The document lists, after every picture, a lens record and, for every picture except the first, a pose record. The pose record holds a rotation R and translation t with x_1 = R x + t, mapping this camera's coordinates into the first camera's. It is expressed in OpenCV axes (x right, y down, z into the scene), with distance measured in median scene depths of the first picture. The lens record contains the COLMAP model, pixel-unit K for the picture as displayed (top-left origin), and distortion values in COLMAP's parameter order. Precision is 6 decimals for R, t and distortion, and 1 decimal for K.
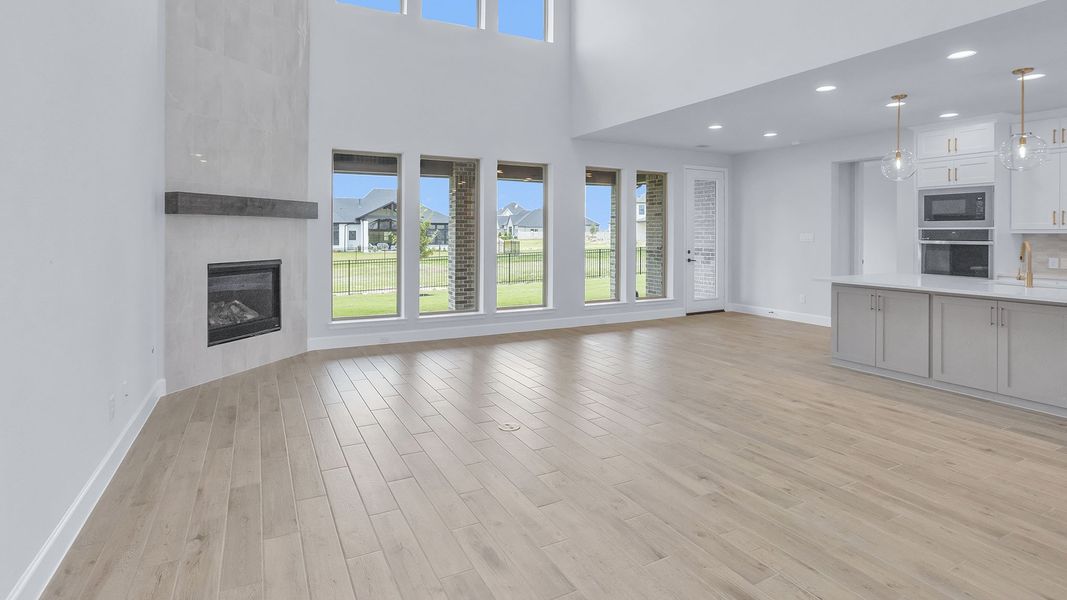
lens RADIAL K [[500.6, 0, 532.2], [0, 500.6, 243.4], [0, 0, 1]] dist [-0.061687, 0.033617]
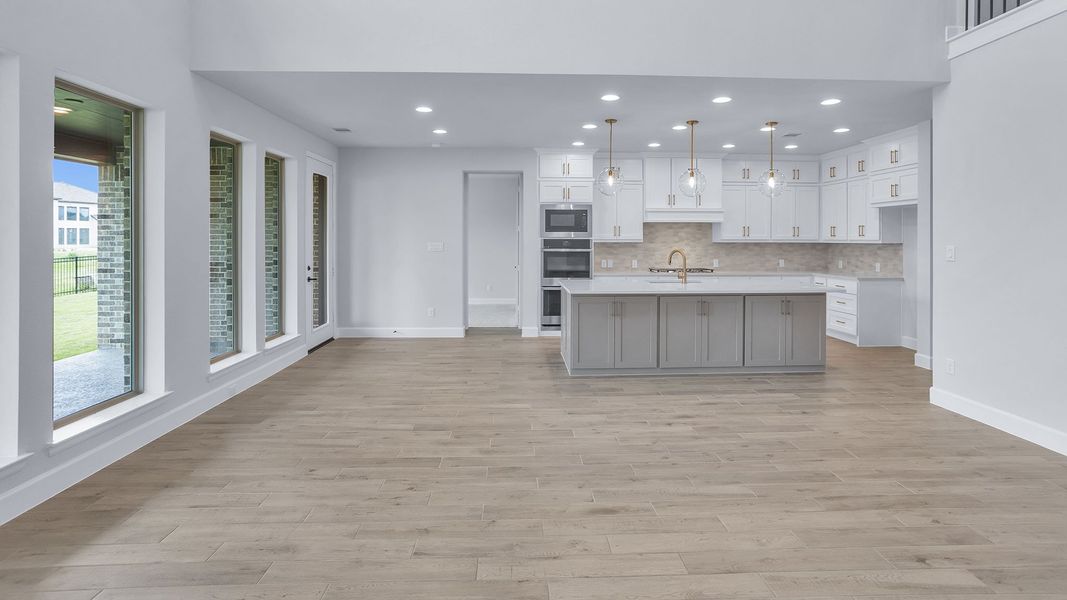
lens RADIAL K [[500.6, 0, 532.2], [0, 500.6, 243.4], [0, 0, 1]] dist [-0.061687, 0.033617]
pose [[0.453983, -0.007263, 0.890981, -0.278839], [0.017683, 0.999843, -0.000860, -0.019090], [-0.890835, 0.016145, 0.454041, 0.528326]]
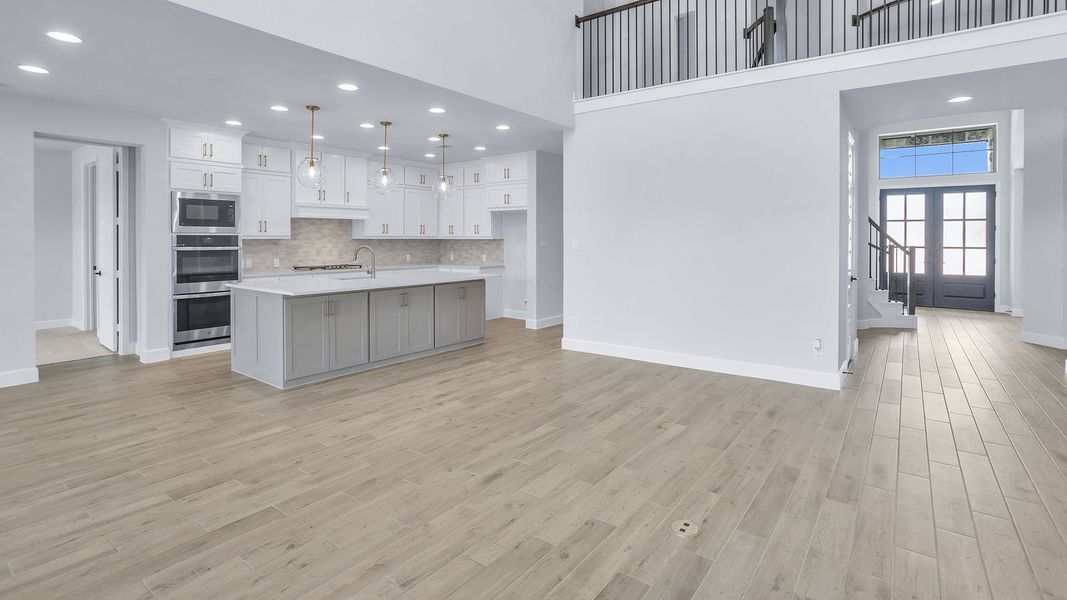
lens RADIAL K [[500.6, 0, 532.2], [0, 500.6, 243.4], [0, 0, 1]] dist [-0.061687, 0.033617]
pose [[-0.398786, -0.011110, 0.916977, -0.320889], [0.017519, 0.999652, 0.019731, -0.020672], [-0.916876, 0.023933, -0.398453, 0.812637]]
